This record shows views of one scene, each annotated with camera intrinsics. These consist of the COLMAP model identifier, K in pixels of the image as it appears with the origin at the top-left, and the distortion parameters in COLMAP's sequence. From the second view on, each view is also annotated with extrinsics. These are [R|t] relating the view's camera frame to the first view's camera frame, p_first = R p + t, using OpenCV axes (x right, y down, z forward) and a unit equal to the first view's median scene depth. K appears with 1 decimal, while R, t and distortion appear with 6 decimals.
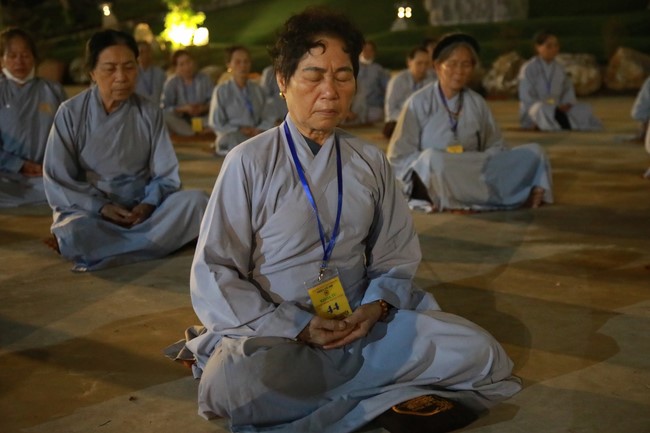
lens RADIAL K [[1052.7, 0, 325.7], [0, 1052.7, 216.7], [0, 0, 1]] dist [0.066236, 0.000000]
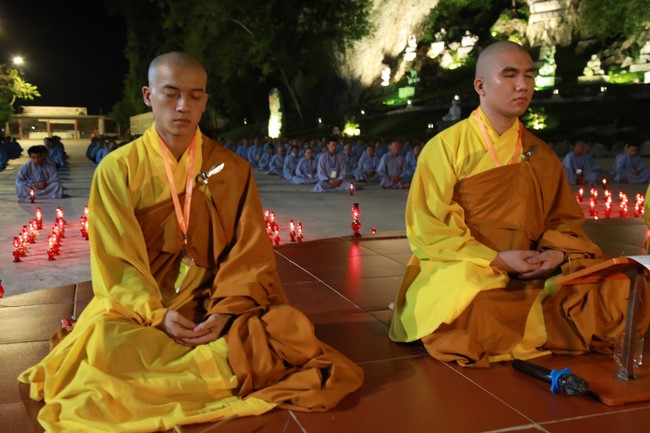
lens RADIAL K [[671.0, 0, 323.3], [0, 671.0, 219.1], [0, 0, 1]] dist [0.047211, 0.000000]
pose [[0.989945, 0.048400, -0.132917, 0.043638], [-0.052928, 0.998125, -0.030746, 0.126509], [0.131179, 0.037471, 0.990650, -0.817849]]
